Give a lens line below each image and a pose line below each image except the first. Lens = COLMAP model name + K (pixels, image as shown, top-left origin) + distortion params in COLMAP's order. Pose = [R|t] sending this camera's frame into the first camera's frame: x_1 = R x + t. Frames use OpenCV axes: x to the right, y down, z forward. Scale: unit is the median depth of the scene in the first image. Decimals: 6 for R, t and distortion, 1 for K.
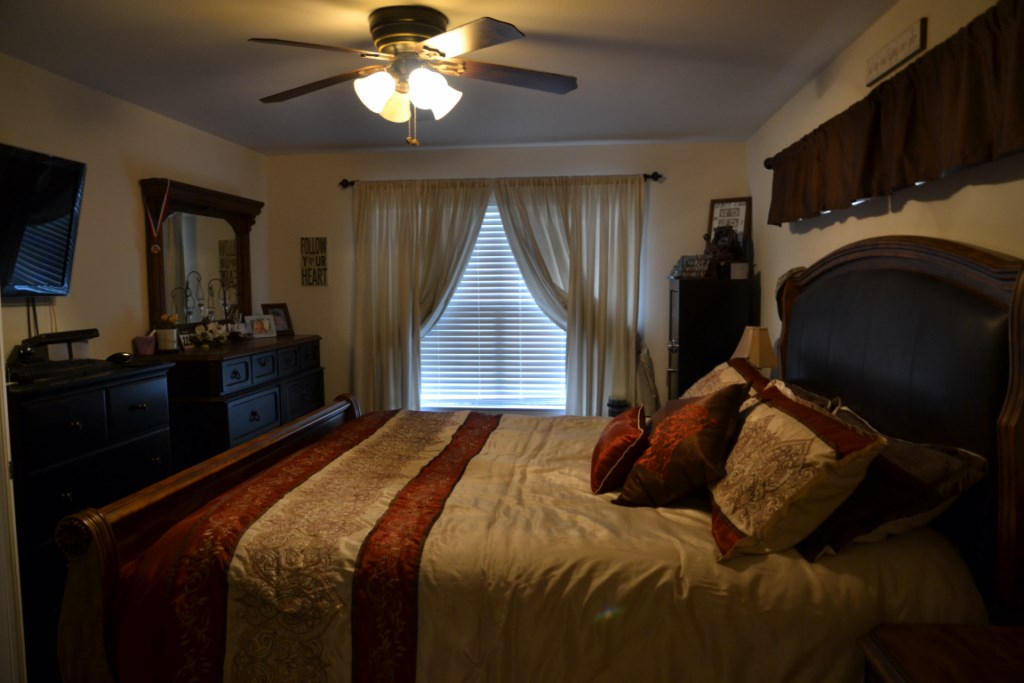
lens RADIAL K [[721.7, 0, 509.2], [0, 721.7, 340.5], [0, 0, 1]] dist [-0.114960, 0.087402]
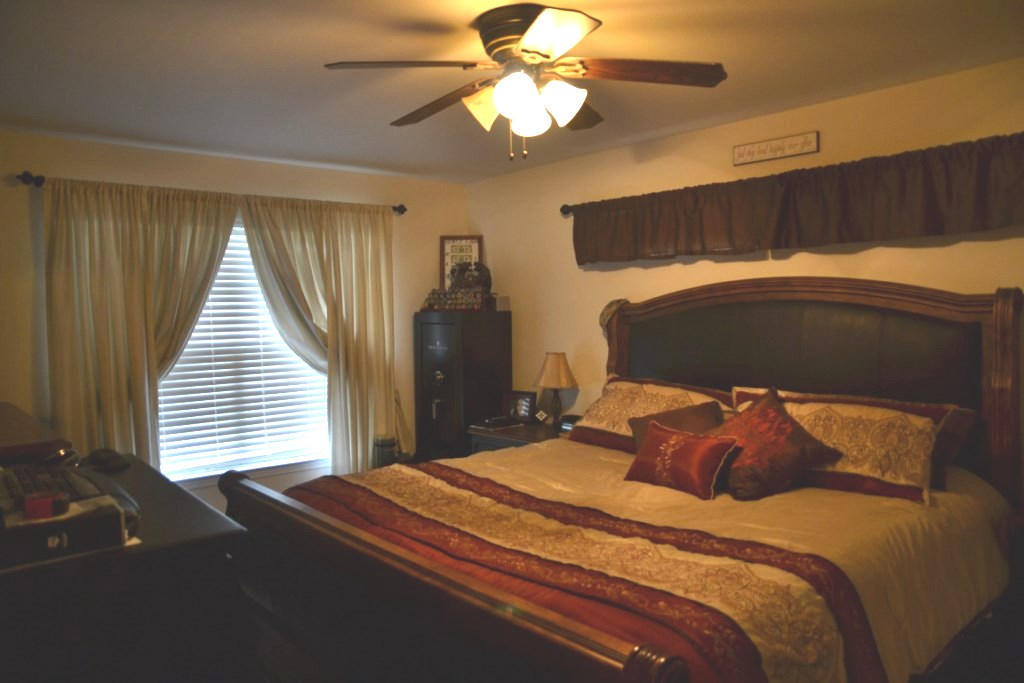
lens RADIAL K [[721.7, 0, 514.7], [0, 721.7, 344.8], [0, 0, 1]] dist [-0.114960, 0.087402]
pose [[0.671941, -0.041733, 0.739428, -0.427143], [0.074492, 0.997156, -0.011414, -0.018306], [-0.736849, 0.062750, 0.673139, 0.219811]]
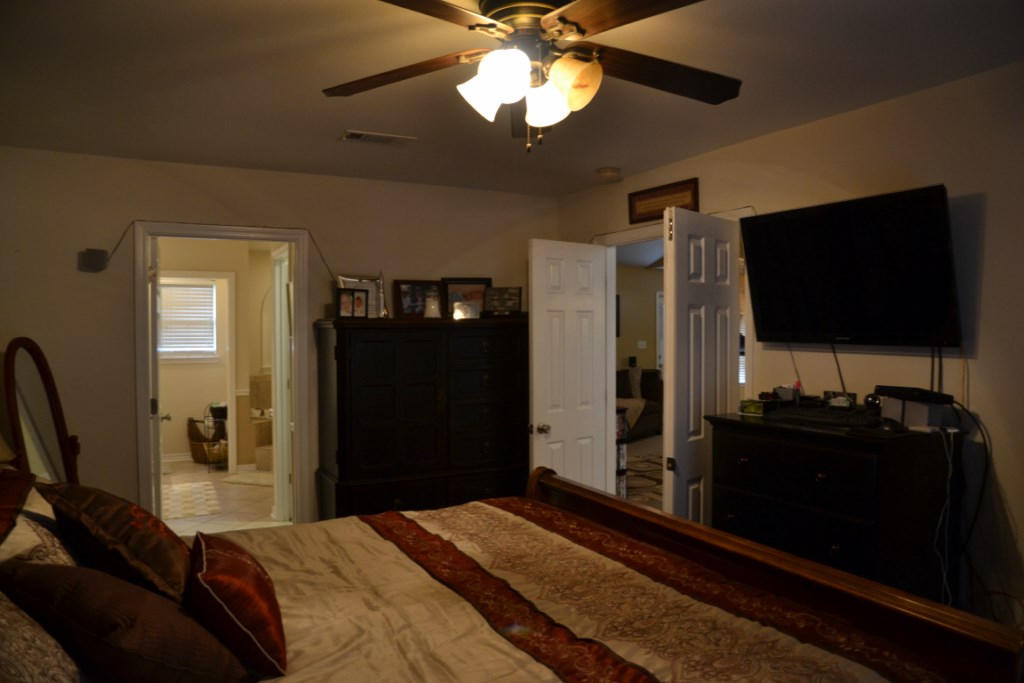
lens RADIAL K [[721.7, 0, 516.3], [0, 721.7, 343.7], [0, 0, 1]] dist [-0.114960, 0.087402]
pose [[-0.825744, 0.020156, -0.563685, 0.152792], [-0.036822, 0.995303, 0.089531, -0.074626], [0.562843, 0.094685, -0.821123, 0.844498]]
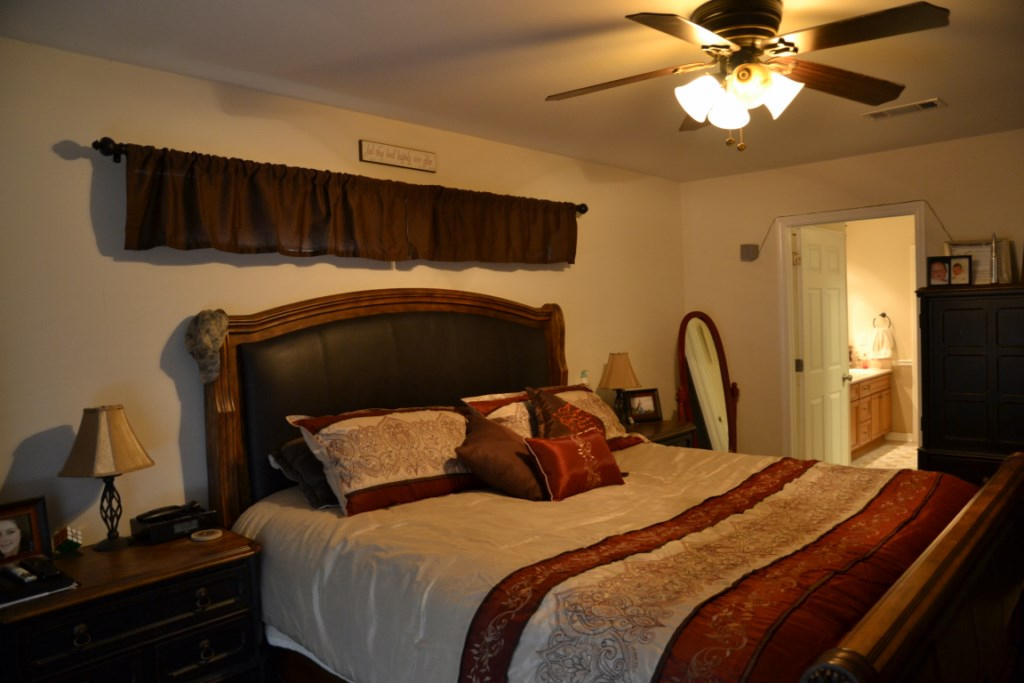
lens RADIAL K [[721.7, 0, 511.5], [0, 721.7, 340.5], [0, 0, 1]] dist [-0.114960, 0.087402]
pose [[-0.795881, 0.015433, 0.605256, -0.230321], [0.088257, 0.991954, 0.090760, -0.077225], [-0.598986, 0.125652, -0.790840, 0.984378]]
